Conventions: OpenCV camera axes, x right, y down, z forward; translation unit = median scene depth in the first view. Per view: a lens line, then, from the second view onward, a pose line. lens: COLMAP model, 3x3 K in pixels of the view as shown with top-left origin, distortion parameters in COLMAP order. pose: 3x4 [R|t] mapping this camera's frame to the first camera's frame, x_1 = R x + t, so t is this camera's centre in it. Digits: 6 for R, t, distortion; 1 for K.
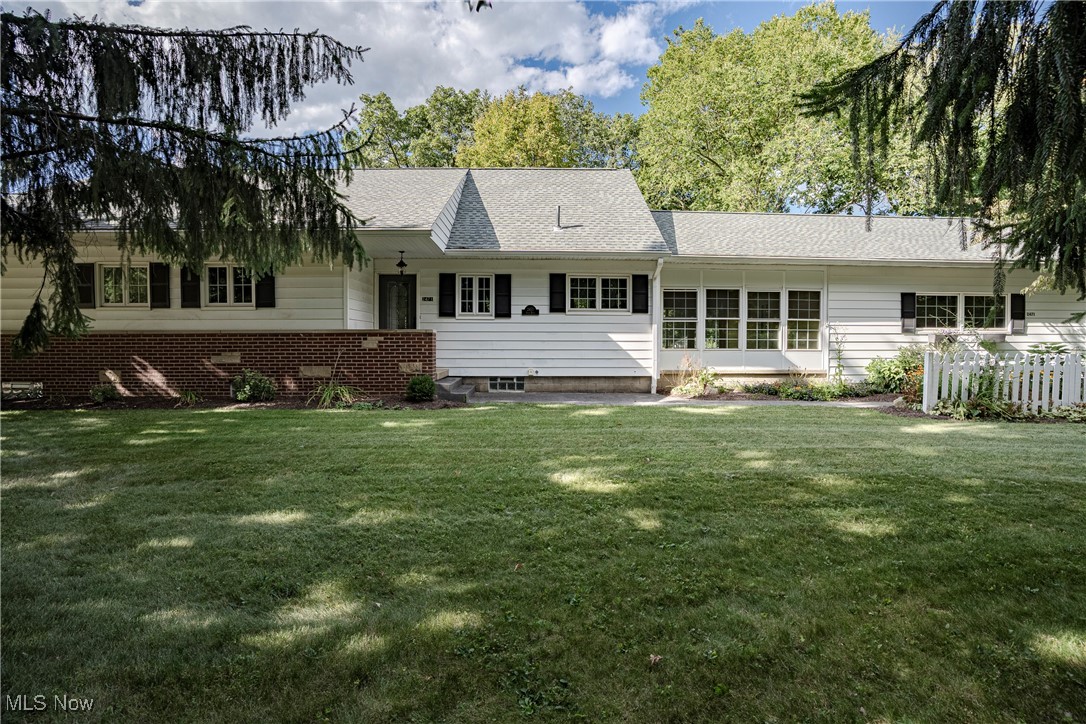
lens RADIAL K [[490.9, 0, 542.9], [0, 490.9, 364.7], [0, 0, 1]] dist [-0.003111, 0.000060]
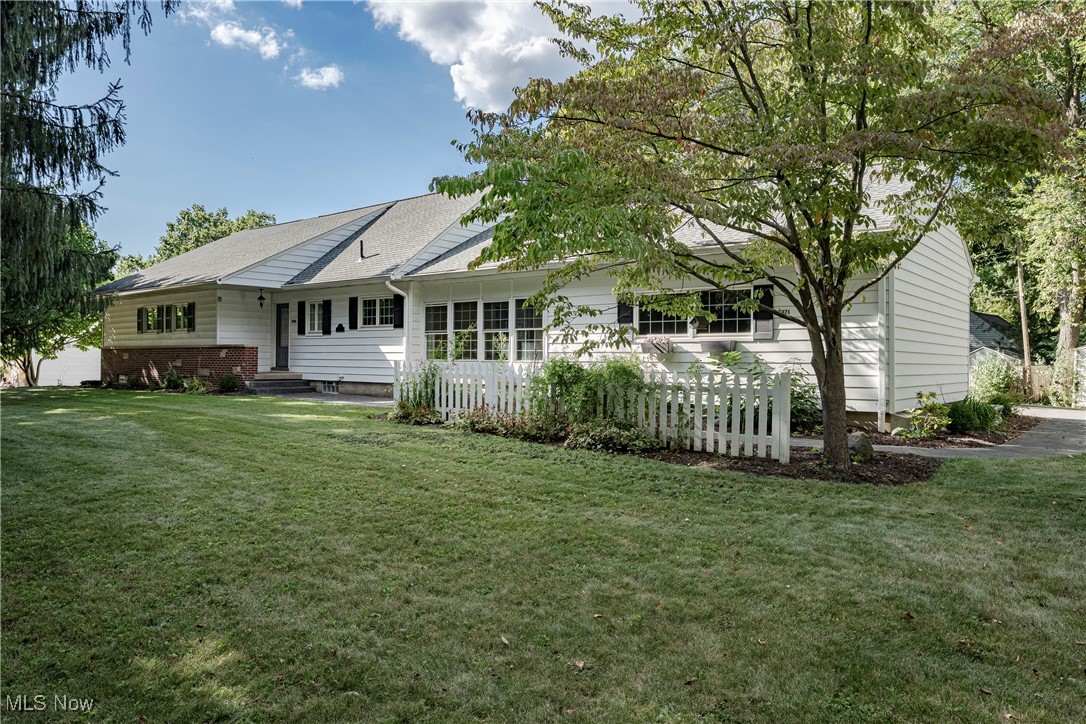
lens RADIAL K [[746.5, 0, 542.7], [0, 746.5, 360.3], [0, 0, 1]] dist [0.000325, 0.000065]
pose [[0.737615, 0.005341, -0.675200, 1.621803], [-0.028233, 0.999338, -0.022937, 0.000454], [0.674631, 0.035982, 0.737278, -0.044990]]
